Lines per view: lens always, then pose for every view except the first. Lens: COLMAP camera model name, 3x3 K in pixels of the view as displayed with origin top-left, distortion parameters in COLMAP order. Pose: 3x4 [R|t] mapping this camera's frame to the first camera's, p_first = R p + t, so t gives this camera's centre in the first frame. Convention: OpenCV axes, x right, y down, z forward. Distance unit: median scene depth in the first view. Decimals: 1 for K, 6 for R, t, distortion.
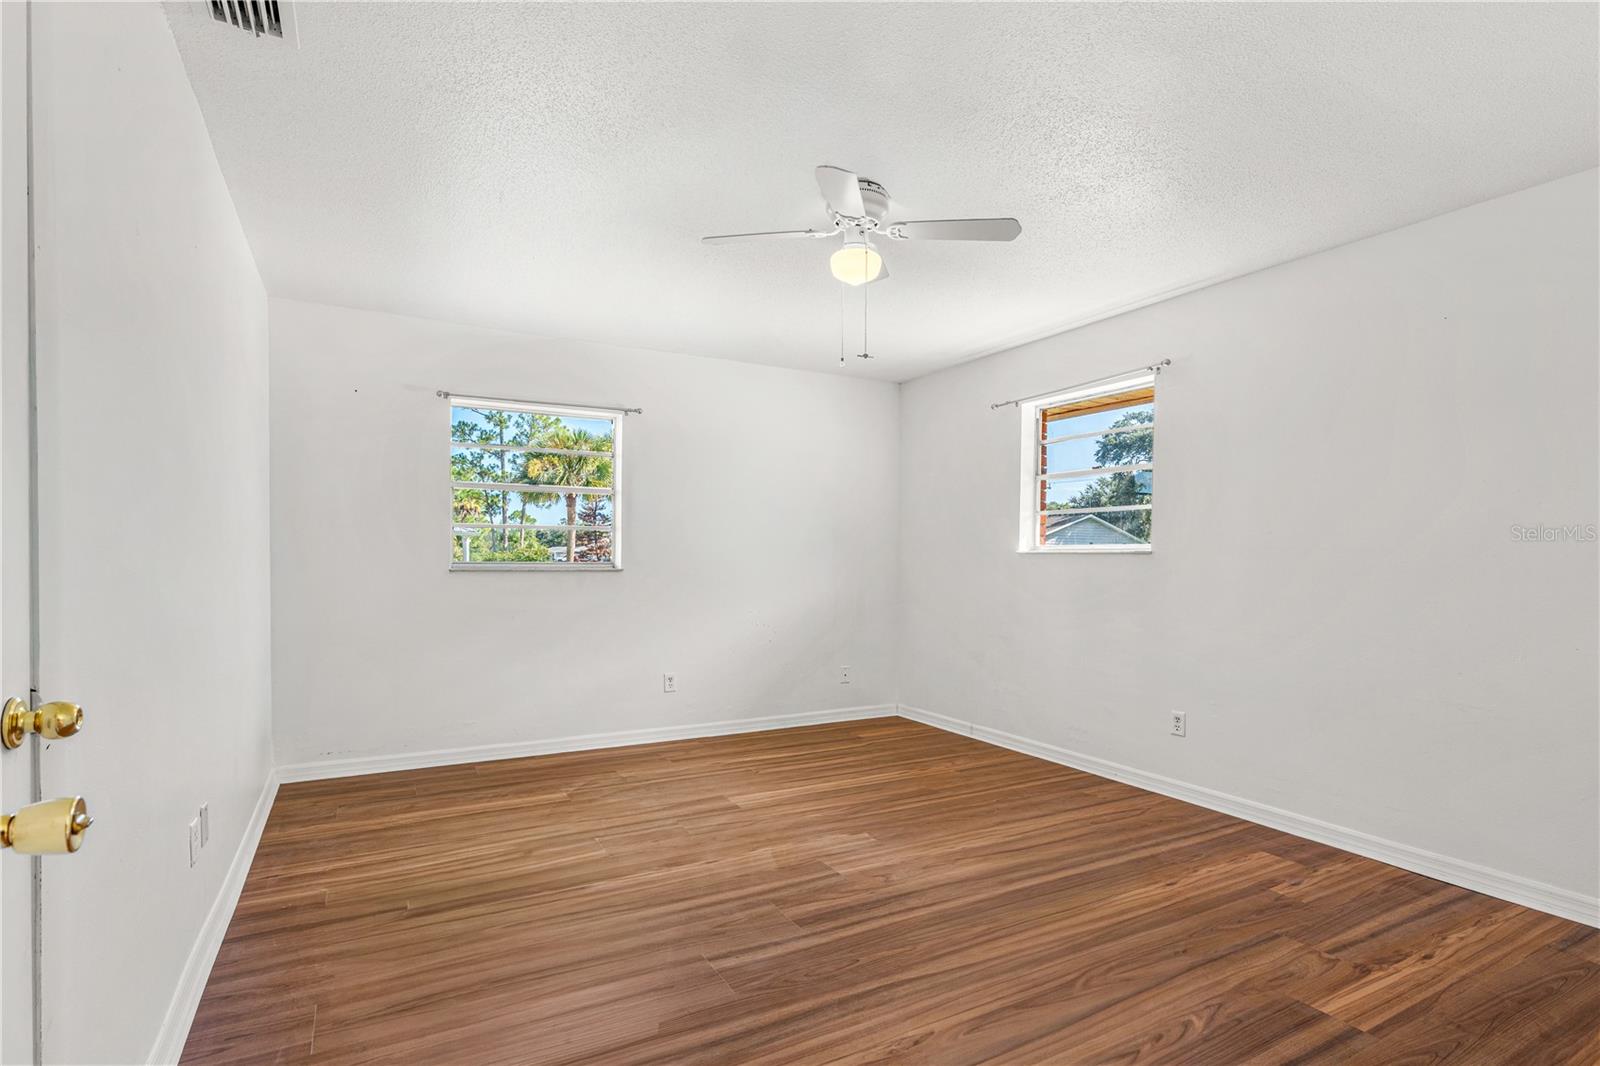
lens RADIAL K [[778.0, 0, 800.0], [0, 778.0, 533.0], [0, 0, 1]] dist [-0.027471, 0.000056]
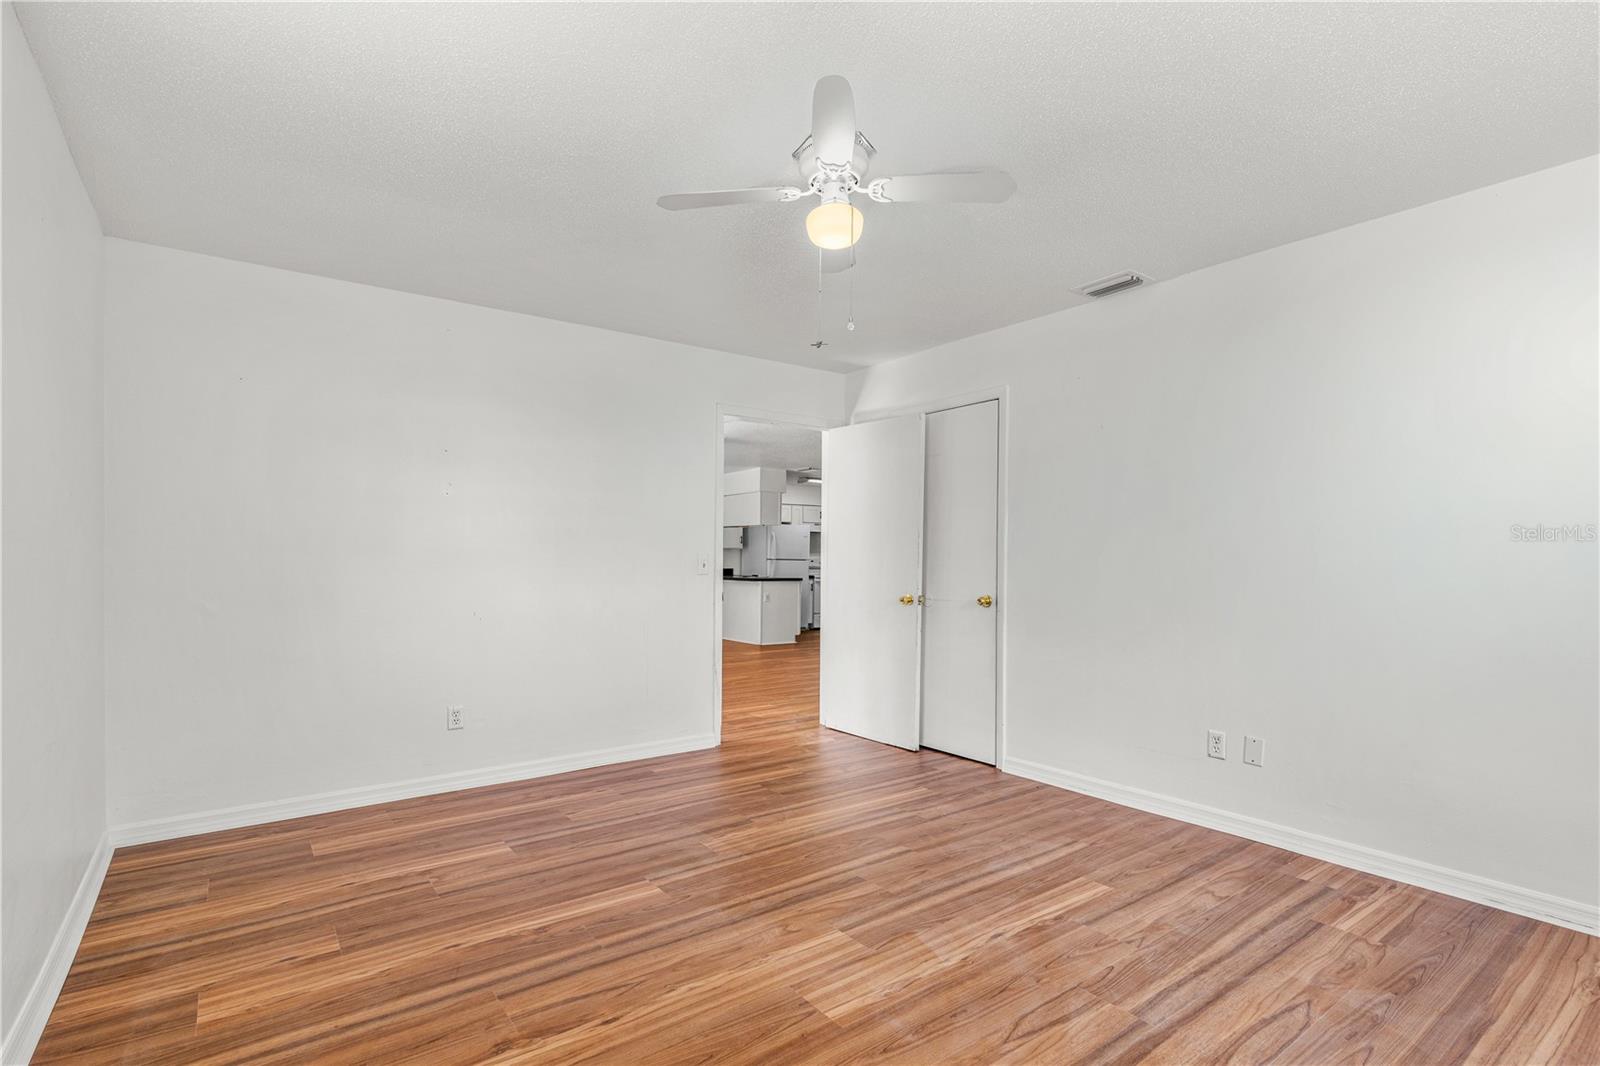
lens RADIAL K [[747.6, 0, 800.0], [0, 747.6, 533.0], [0, 0, 1]] dist [-0.001815, 0.000258]
pose [[-0.991090, -0.014880, -0.132363, 0.215302], [-0.005992, 0.997715, -0.067295, 0.053805], [0.133062, -0.065902, -0.988914, 1.871624]]
